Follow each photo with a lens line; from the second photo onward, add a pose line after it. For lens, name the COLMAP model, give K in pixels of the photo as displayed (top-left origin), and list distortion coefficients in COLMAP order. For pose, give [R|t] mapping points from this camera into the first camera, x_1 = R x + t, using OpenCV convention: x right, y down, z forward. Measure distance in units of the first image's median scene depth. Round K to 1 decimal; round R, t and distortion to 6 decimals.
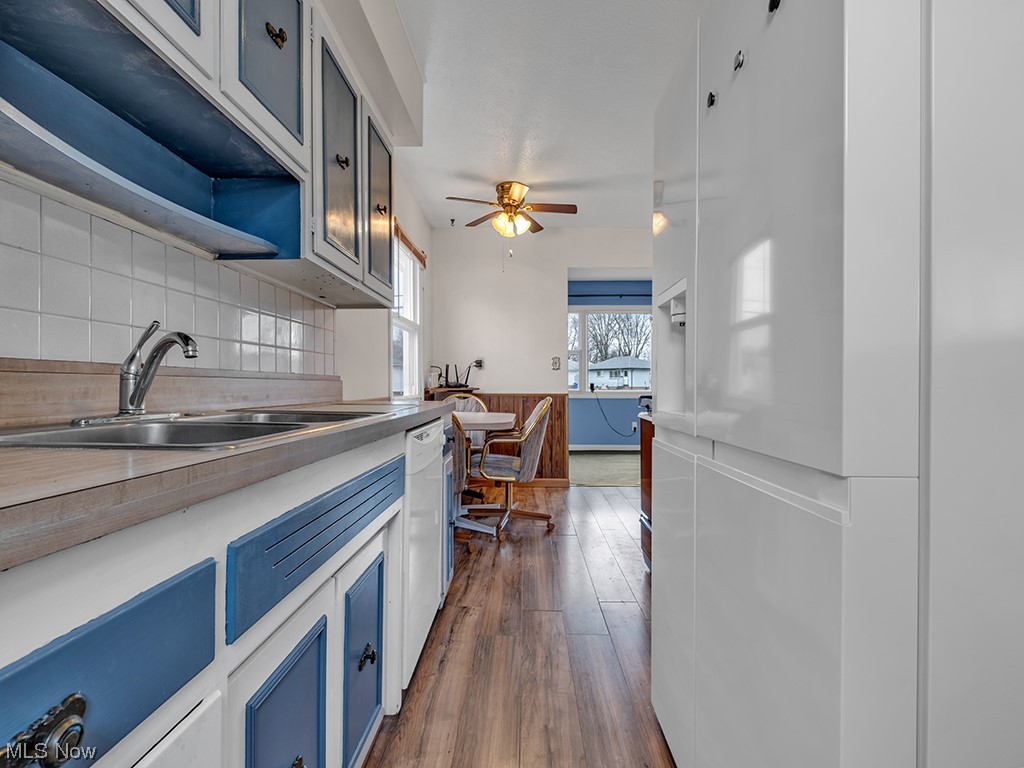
lens RADIAL K [[455.1, 0, 515.2], [0, 455.1, 387.0], [0, 0, 1]] dist [0.000914, -0.000933]
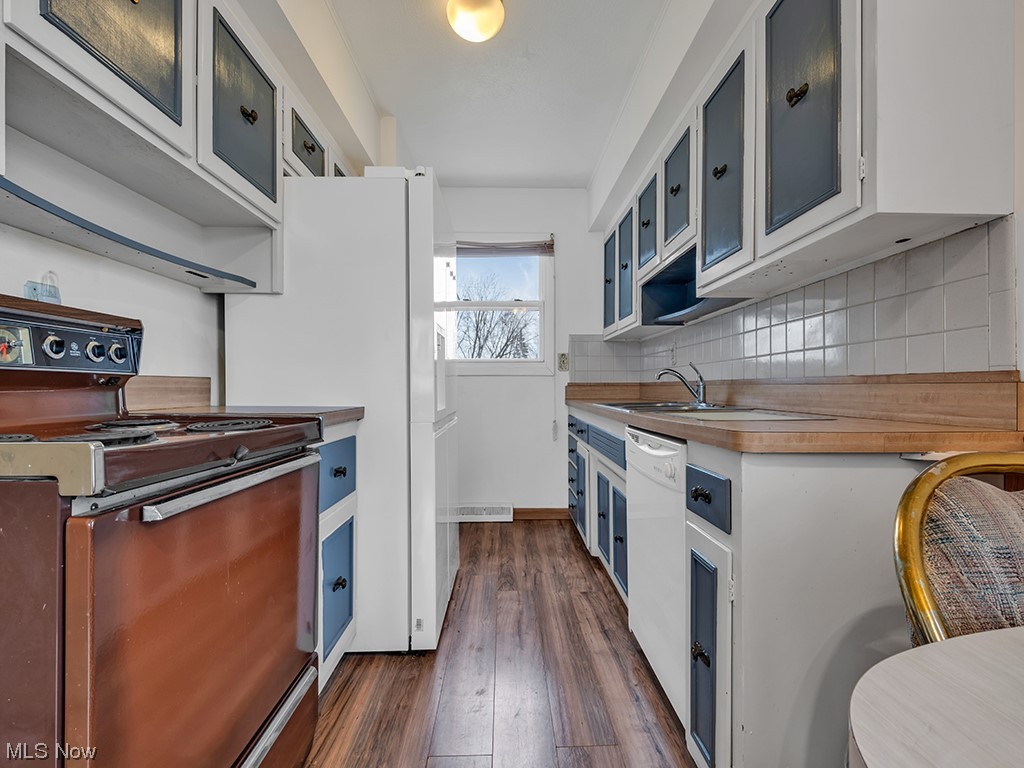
lens RADIAL K [[455.1, 0, 515.2], [0, 455.1, 387.0], [0, 0, 1]] dist [0.000914, -0.000933]
pose [[-0.998777, -0.001367, -0.049420, 0.128701], [-0.001501, 0.999995, 0.002677, -0.013175], [0.049416, 0.002748, -0.998774, 1.959435]]
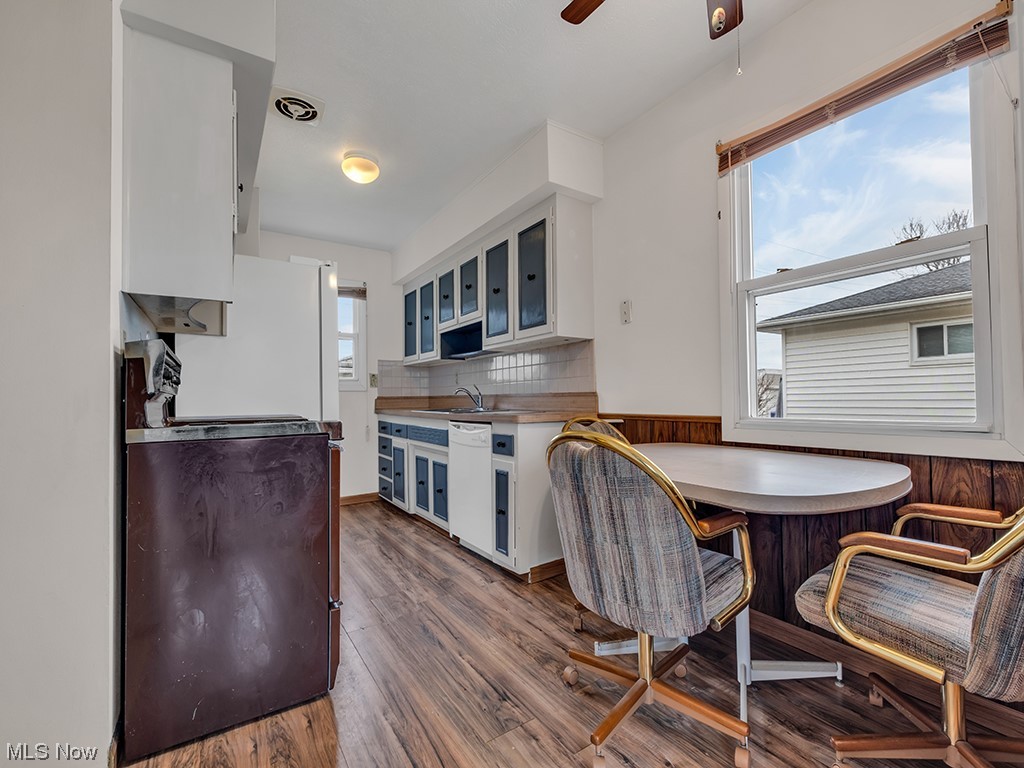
lens RADIAL K [[455.1, 0, 515.2], [0, 455.1, 387.0], [0, 0, 1]] dist [0.000914, -0.000933]
pose [[-0.822029, -0.005937, -0.569414, 0.697088], [0.008904, 0.999689, -0.023278, -0.014522], [0.569376, -0.024205, -0.821721, 2.659223]]
